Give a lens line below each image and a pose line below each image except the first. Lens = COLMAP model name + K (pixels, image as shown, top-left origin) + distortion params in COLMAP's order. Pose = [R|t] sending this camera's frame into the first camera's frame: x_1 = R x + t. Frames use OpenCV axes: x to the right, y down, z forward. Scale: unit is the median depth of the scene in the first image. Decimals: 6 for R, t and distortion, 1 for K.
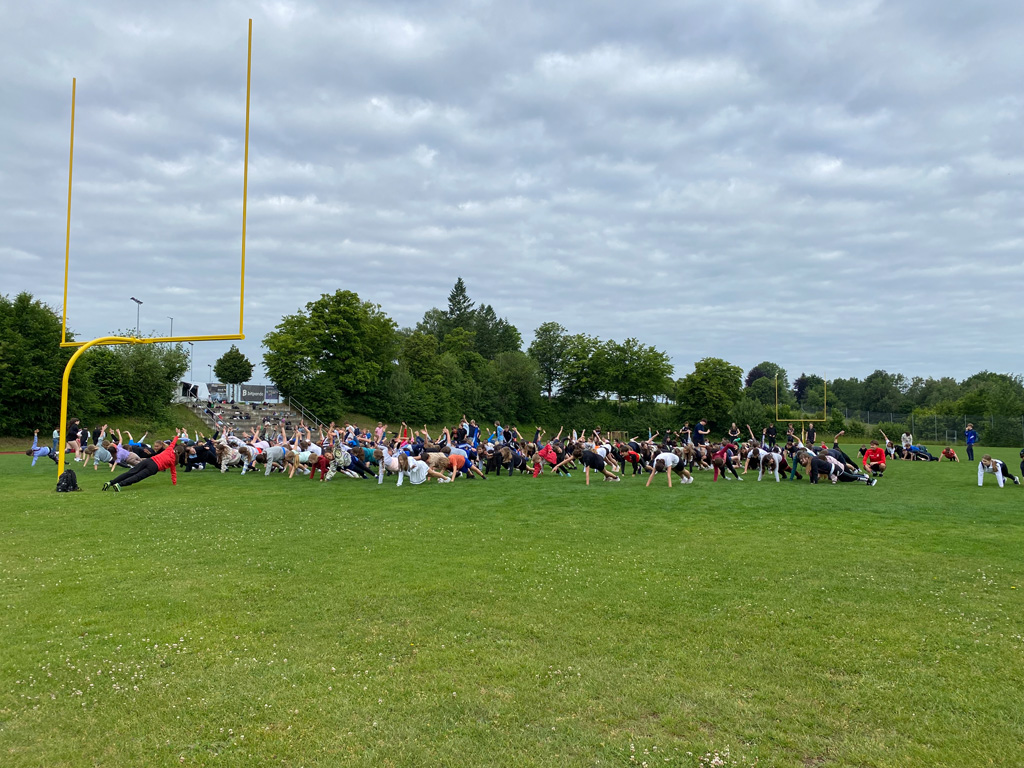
lens RADIAL K [[758.1, 0, 512.0], [0, 758.1, 384.0], [0, 0, 1]] dist [0.050213, -0.008828]
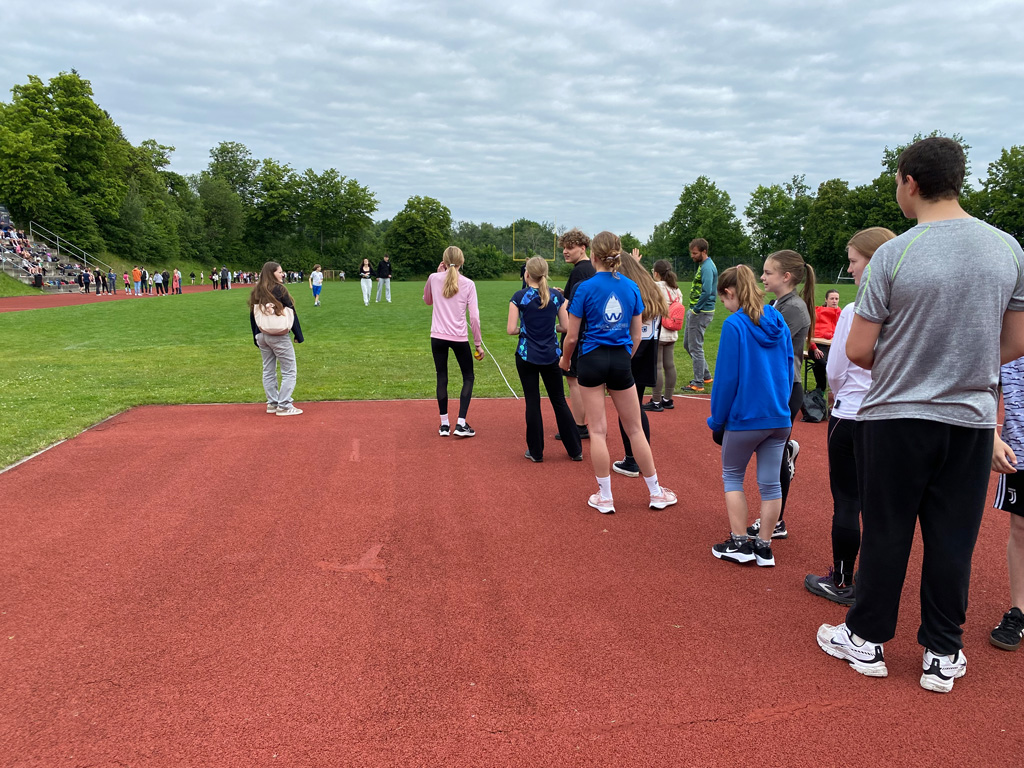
lens RADIAL K [[773.7, 0, 518.7], [0, 773.7, 371.6], [0, 0, 1]] dist [0.006062, -0.005288]
pose [[0.808218, -0.077279, 0.583790, -0.265245], [-0.034437, 0.983453, 0.177861, 0.007397], [-0.587875, -0.163854, 0.792184, 0.095904]]
